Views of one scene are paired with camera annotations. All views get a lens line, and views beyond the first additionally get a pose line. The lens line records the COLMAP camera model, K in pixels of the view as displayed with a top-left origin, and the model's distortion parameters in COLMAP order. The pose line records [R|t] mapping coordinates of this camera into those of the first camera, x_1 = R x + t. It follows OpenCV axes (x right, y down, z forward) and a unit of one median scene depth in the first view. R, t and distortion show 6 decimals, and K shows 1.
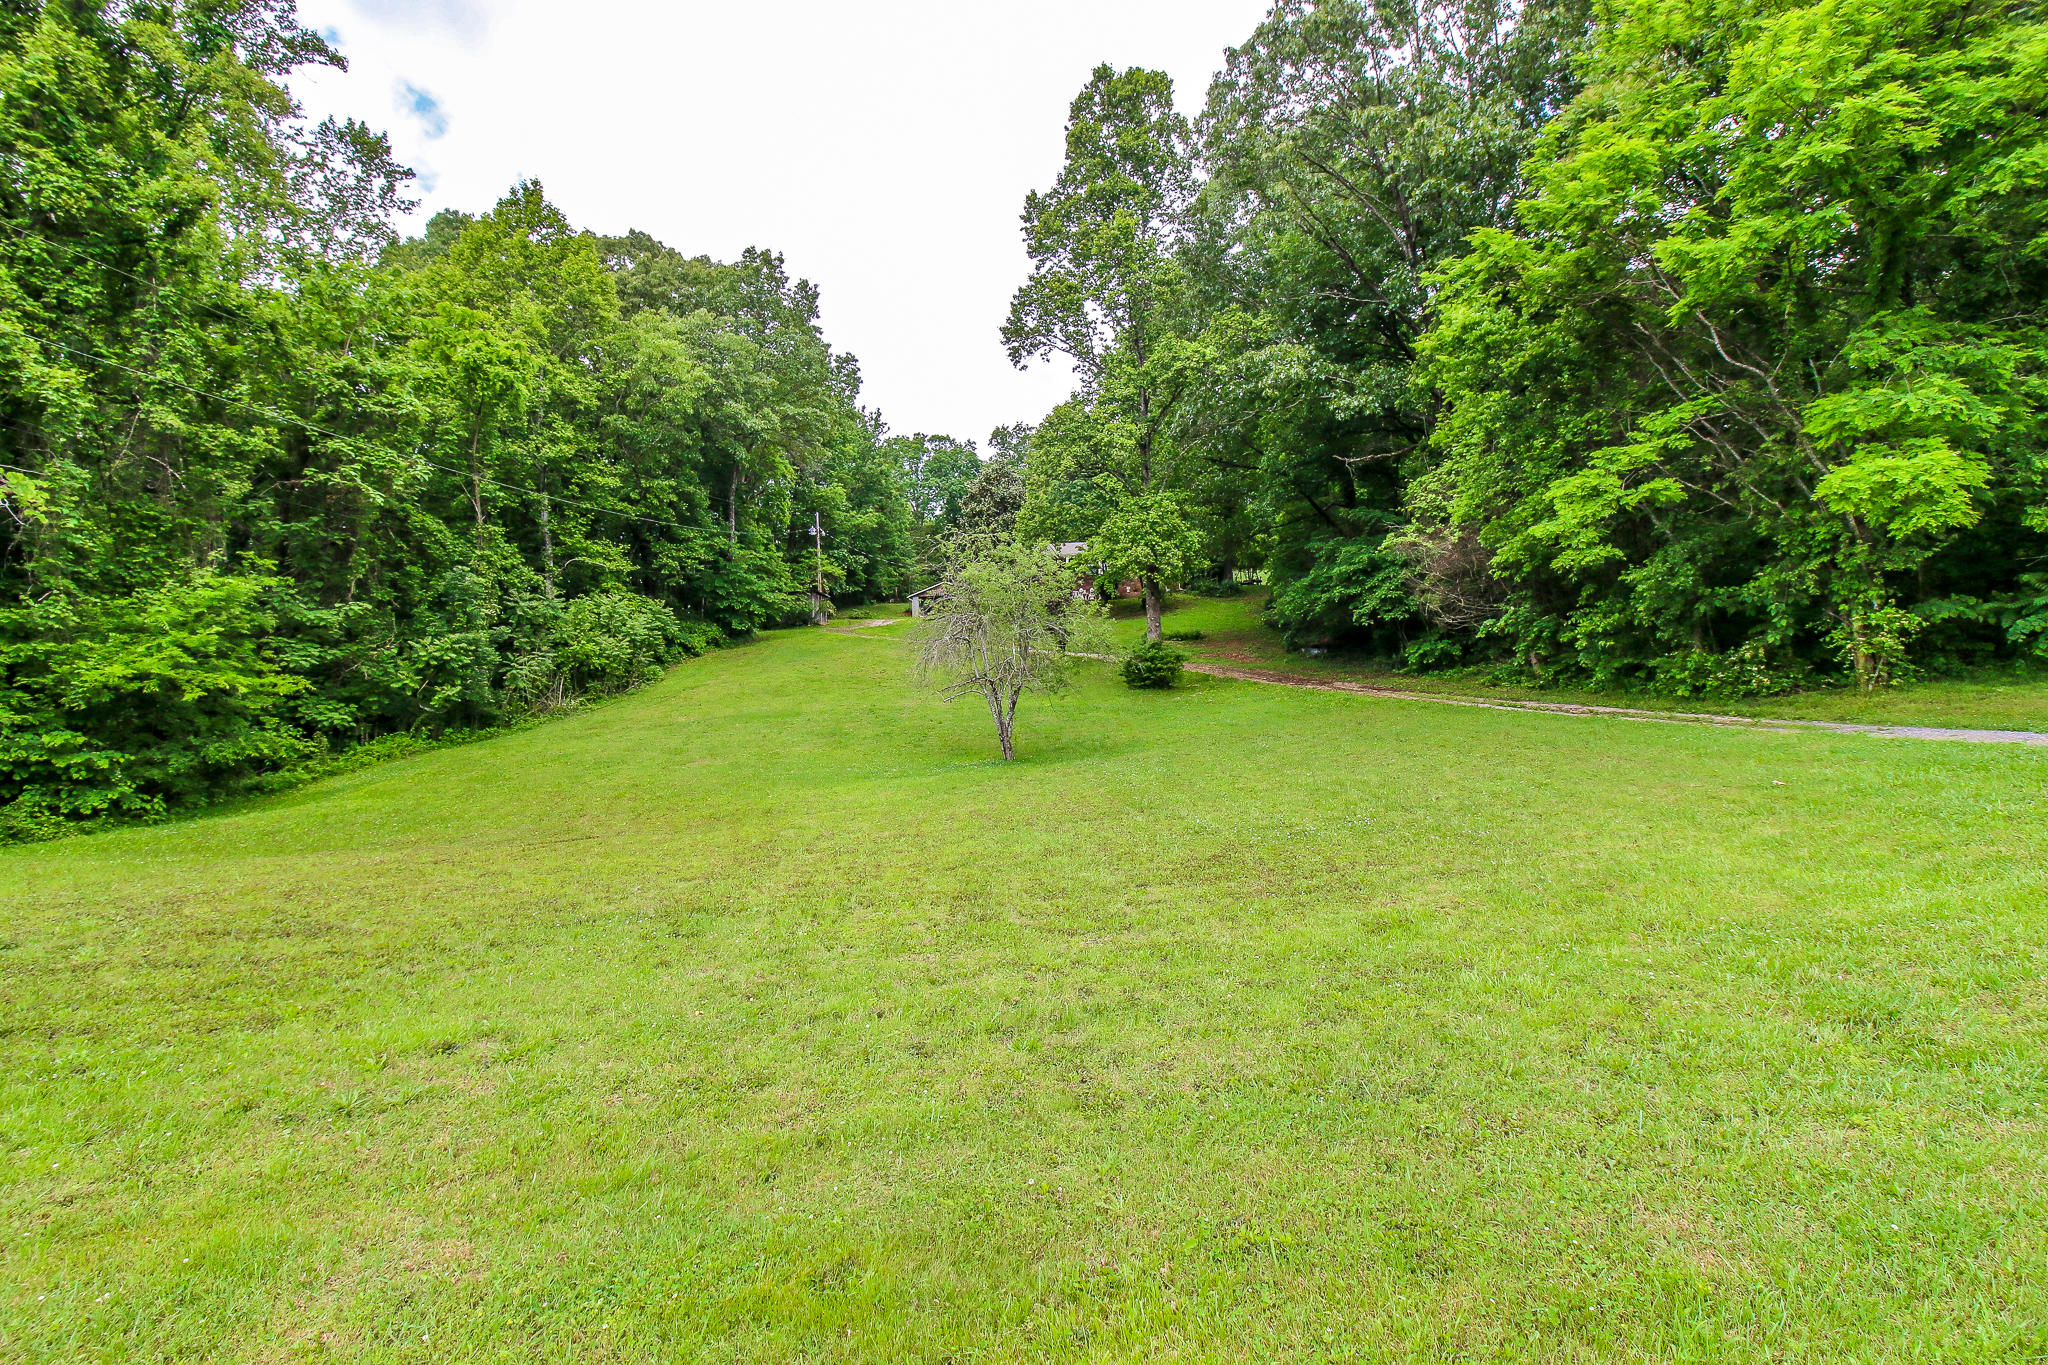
lens RADIAL K [[941.7, 0, 1025.8], [0, 941.7, 670.4], [0, 0, 1]] dist [0.015388, -0.012027]
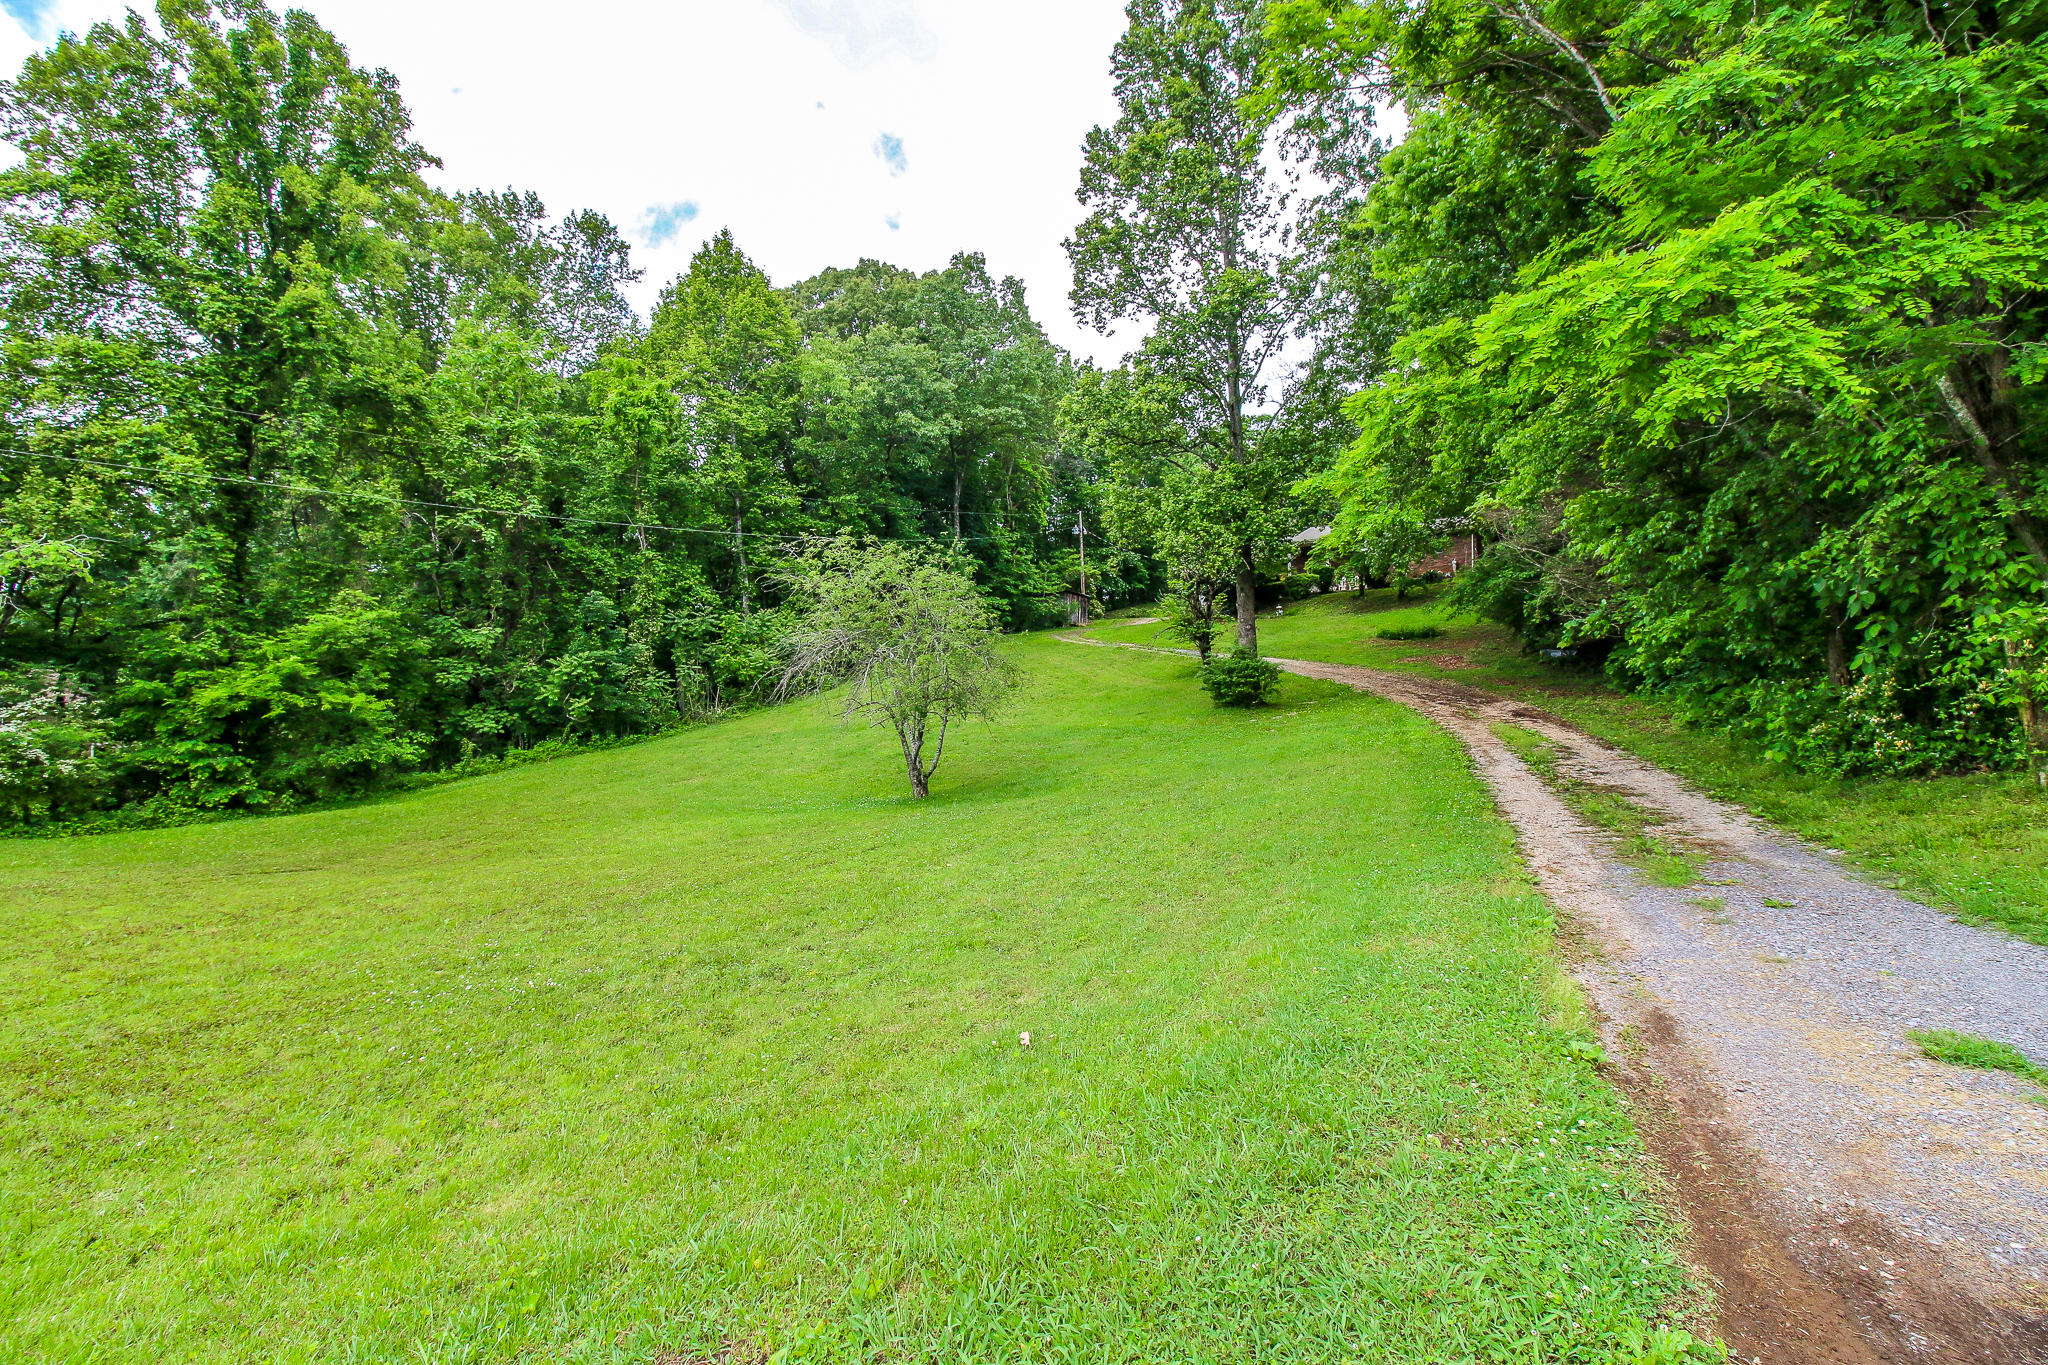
lens RADIAL K [[941.7, 0, 1025.8], [0, 941.7, 670.4], [0, 0, 1]] dist [0.015388, -0.012027]
pose [[0.903795, -0.002921, -0.427955, 0.312508], [0.006384, 0.999957, 0.006657, -0.018508], [0.427917, -0.008748, 0.903776, 0.189828]]
